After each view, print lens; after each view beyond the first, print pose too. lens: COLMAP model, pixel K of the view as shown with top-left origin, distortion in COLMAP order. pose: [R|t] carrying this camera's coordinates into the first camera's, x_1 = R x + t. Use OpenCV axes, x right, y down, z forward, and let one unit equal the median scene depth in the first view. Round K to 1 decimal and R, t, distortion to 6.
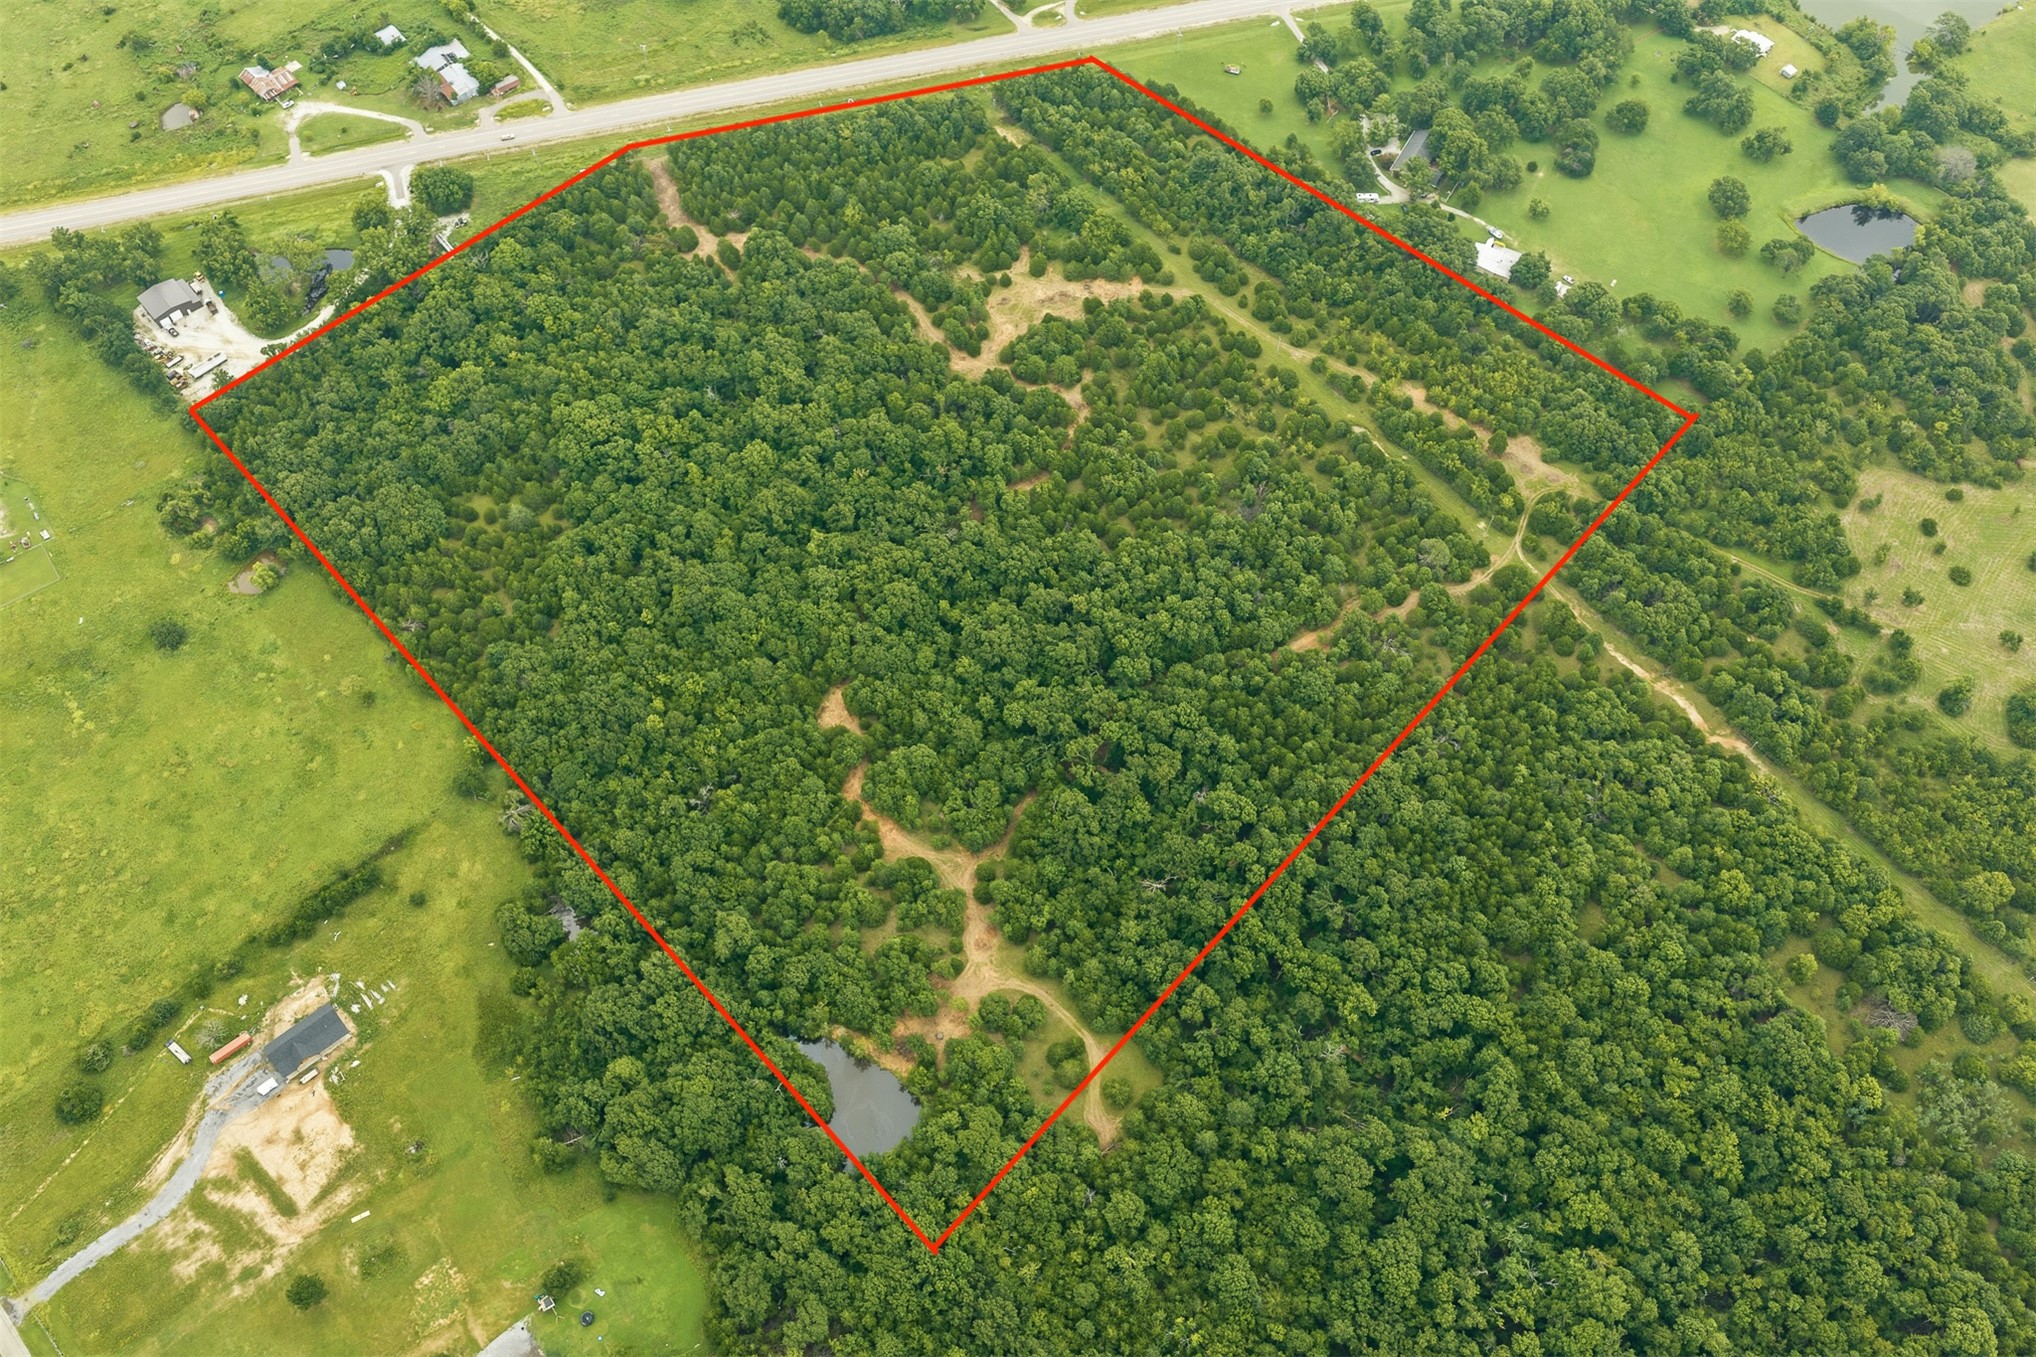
lens RADIAL K [[1642.1, 0, 1017.6], [0, 1642.1, 679.0], [0, 0, 1]] dist [0.001783, 0.009352]
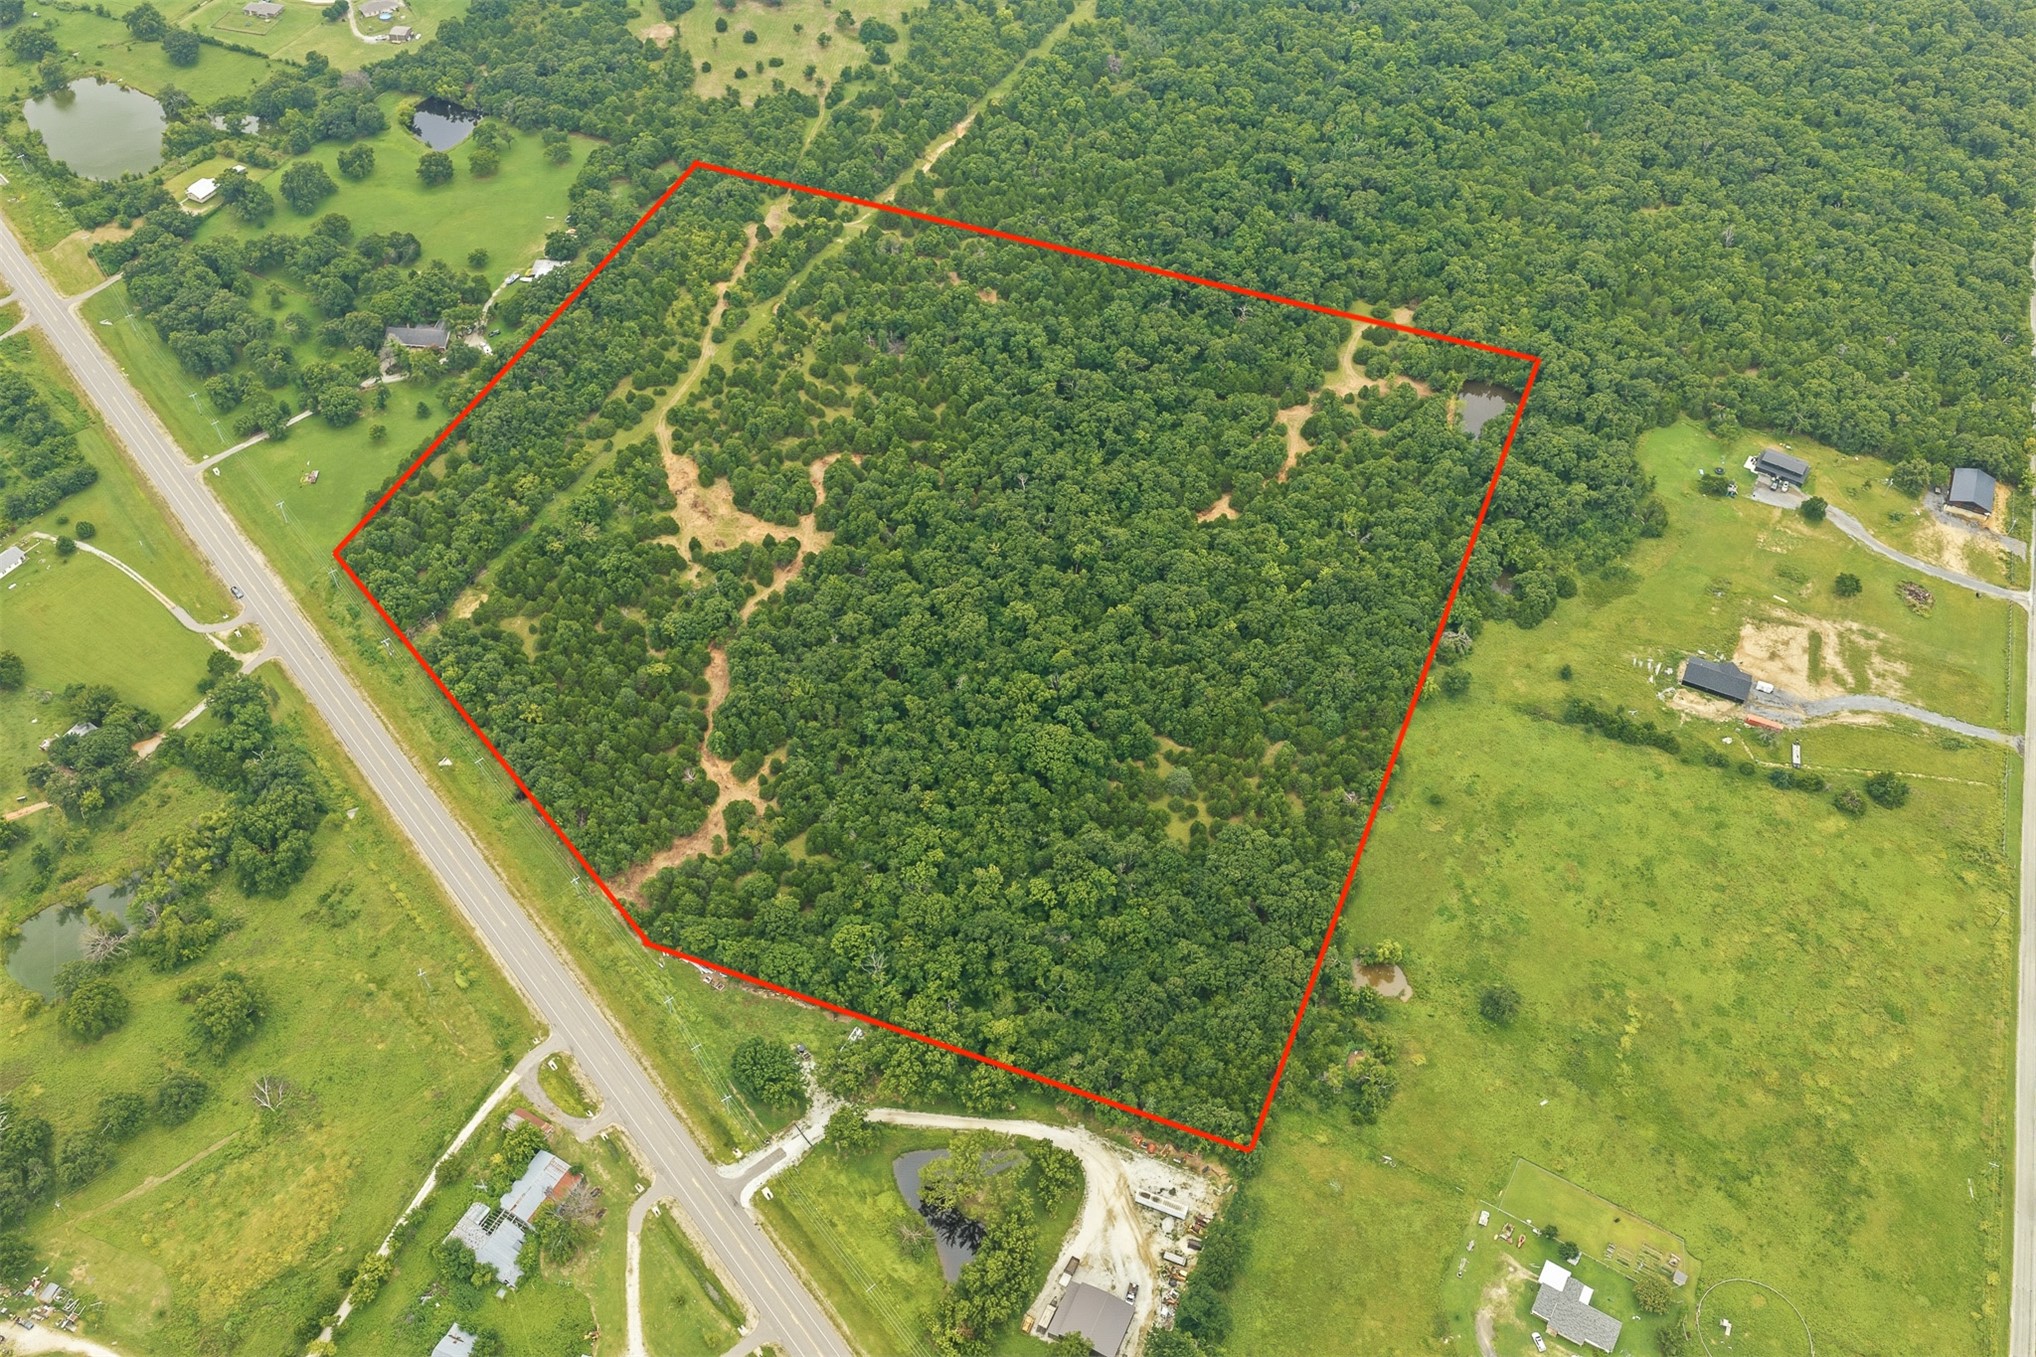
lens RADIAL K [[1642.1, 0, 1017.6], [0, 1642.1, 677.5], [0, 0, 1]] dist [0.001783, 0.009352]
pose [[-0.389045, -0.698881, 0.600174, -0.788503], [0.788465, 0.084309, 0.609274, -0.746462], [-0.476410, 0.710251, 0.518243, 0.524711]]
